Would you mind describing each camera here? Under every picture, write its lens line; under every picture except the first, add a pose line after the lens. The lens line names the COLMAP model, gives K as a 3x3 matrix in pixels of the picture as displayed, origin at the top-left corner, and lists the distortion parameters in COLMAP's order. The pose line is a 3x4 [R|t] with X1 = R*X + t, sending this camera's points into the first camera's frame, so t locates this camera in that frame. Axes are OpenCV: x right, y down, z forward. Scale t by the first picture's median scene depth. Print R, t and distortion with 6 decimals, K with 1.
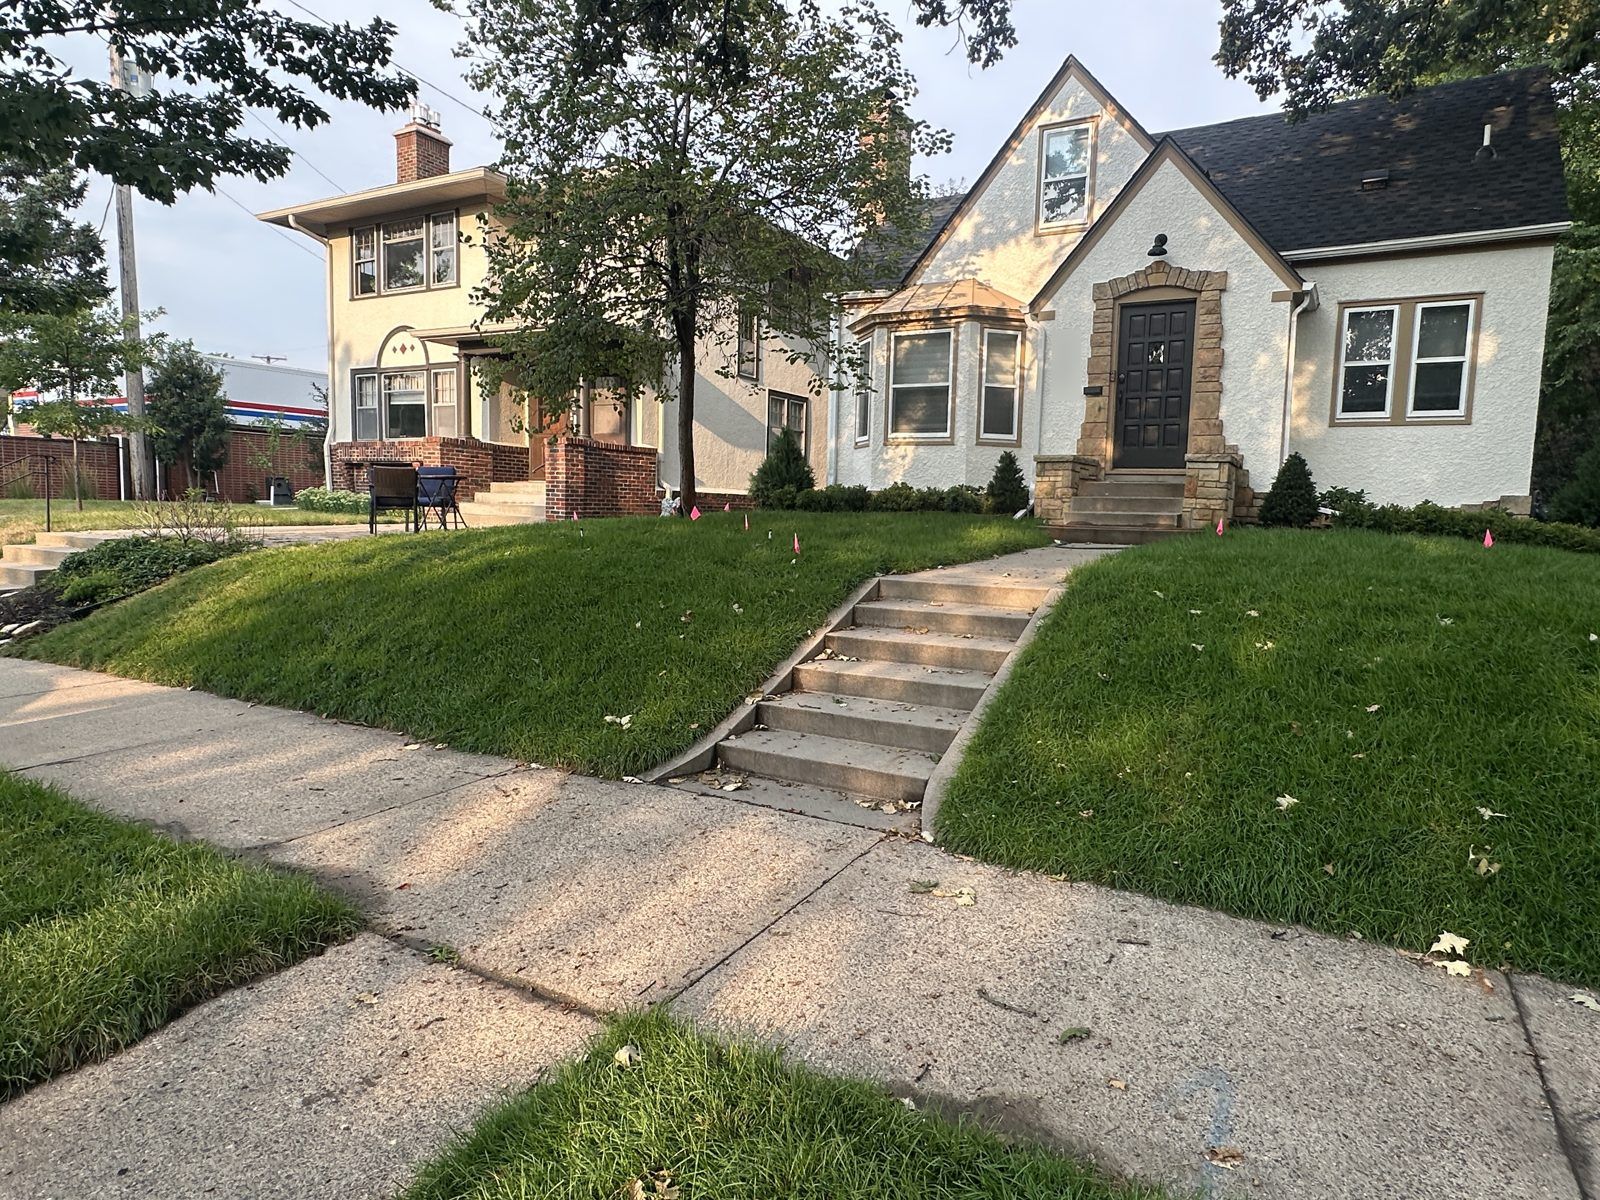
lens RADIAL K [[910.9, 0, 802.3], [0, 910.9, 602.3], [0, 0, 1]] dist [-0.018043, -0.005892]
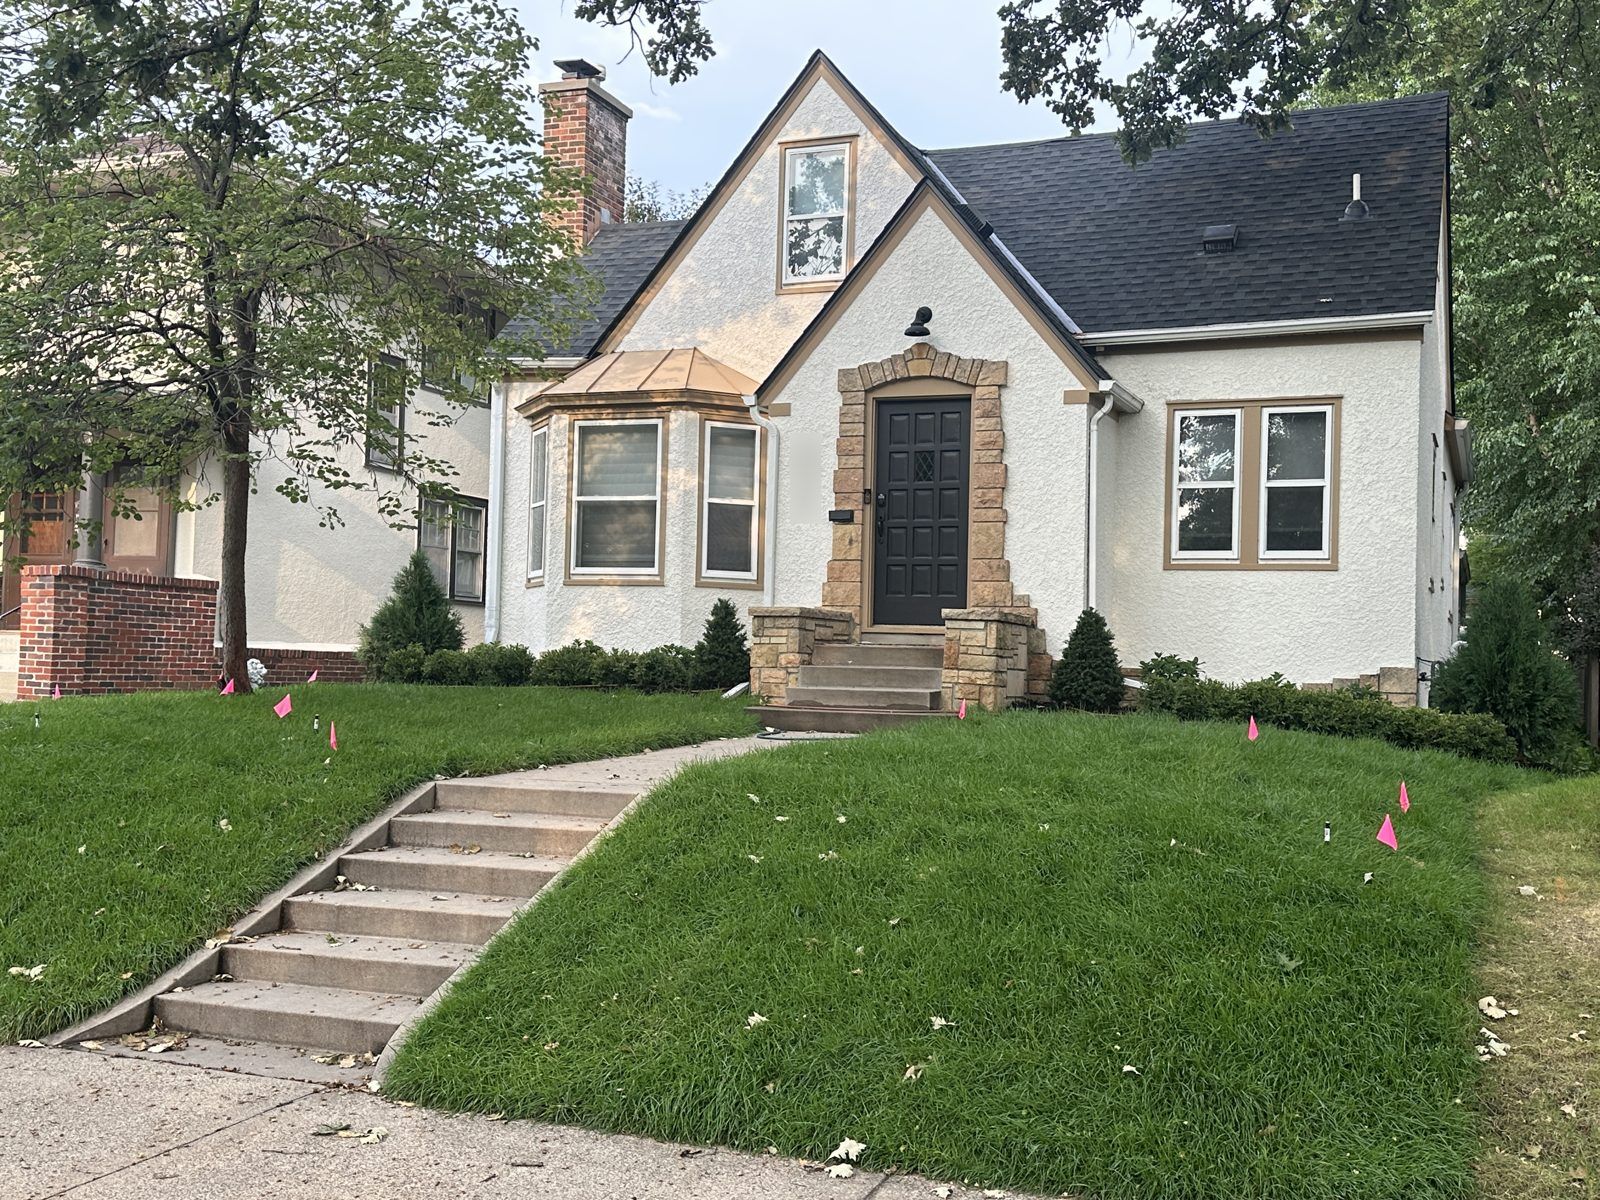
lens RADIAL K [[1570.8, 0, 784.3], [0, 1570.8, 599.7], [0, 0, 1]] dist [0.039064, 0.000000]
pose [[0.988777, 0.010819, 0.149006, 0.100526], [0.010980, 0.989415, -0.144698, 0.009102], [-0.148995, 0.144710, 0.978192, -0.195244]]
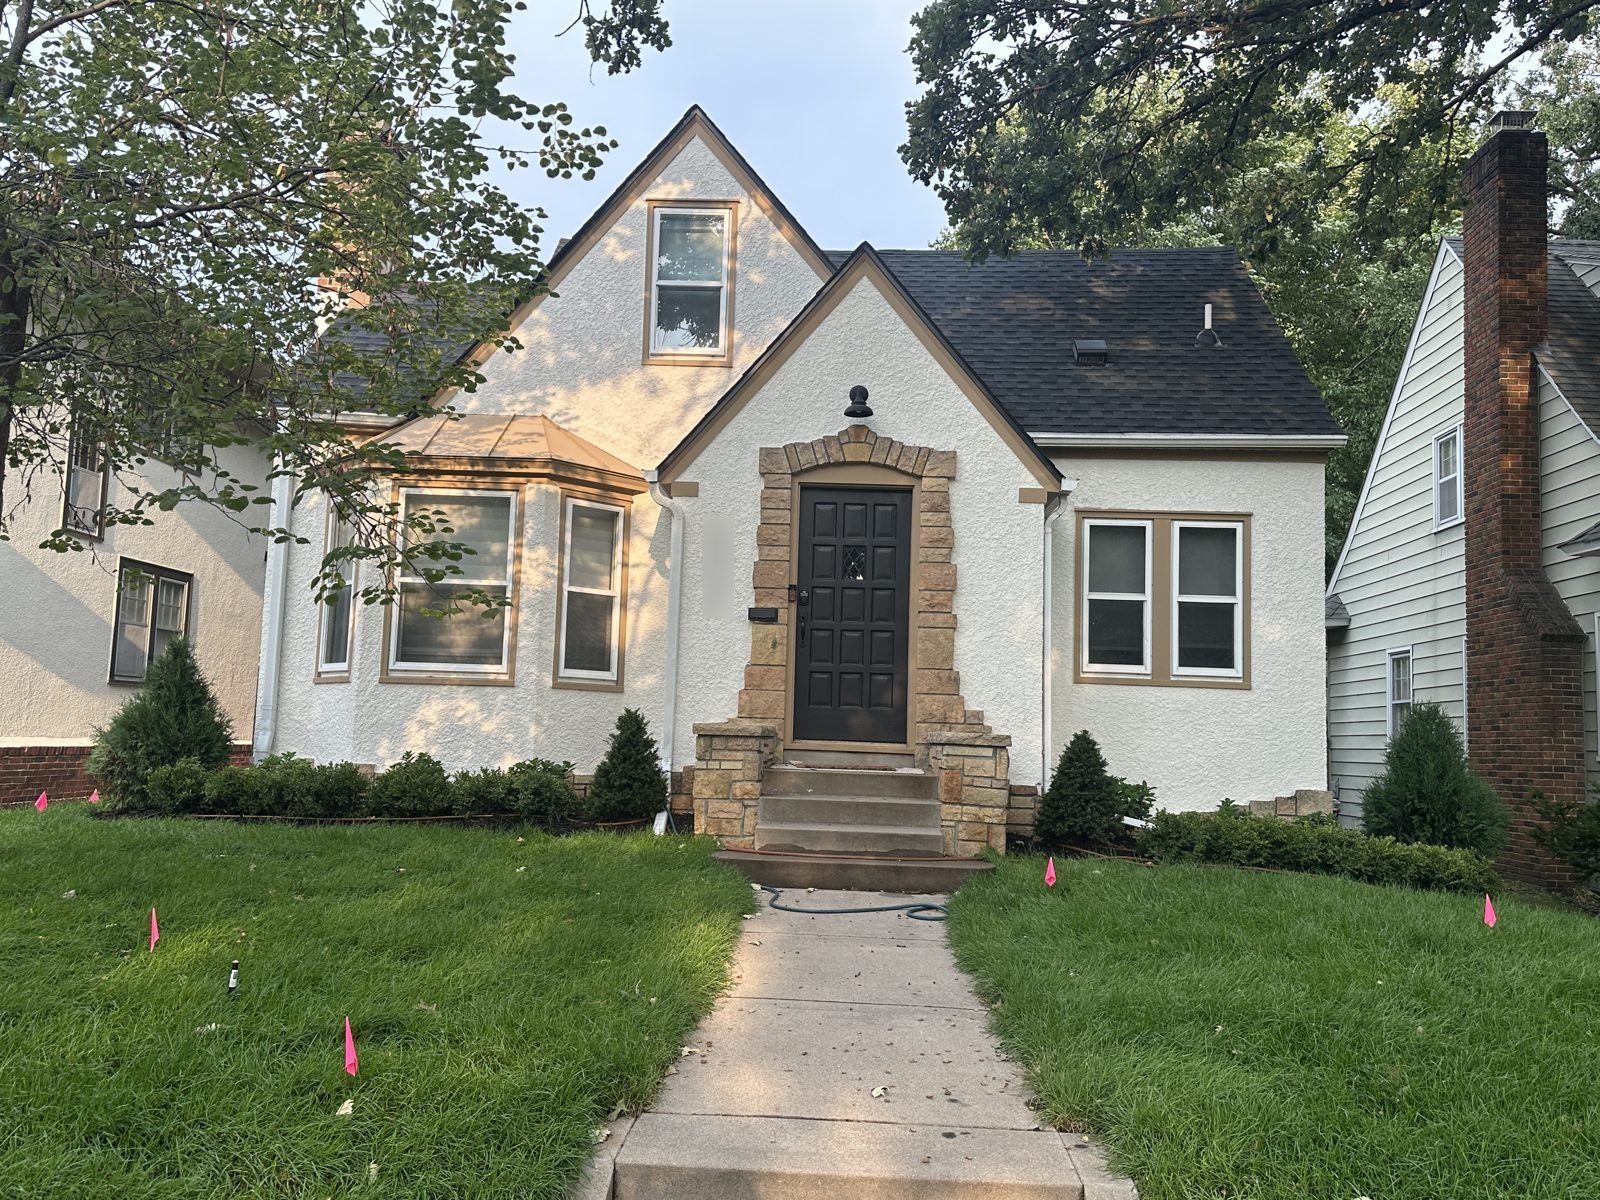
lens RADIAL K [[1224.3, 0, 789.4], [0, 1224.3, 610.8], [0, 0, 1]] dist [0.095441, -0.010328]
pose [[0.886388, 0.056032, 0.459539, -0.049306], [0.035110, 0.981653, -0.187415, -0.084350], [-0.461609, 0.182257, 0.868159, 0.288735]]
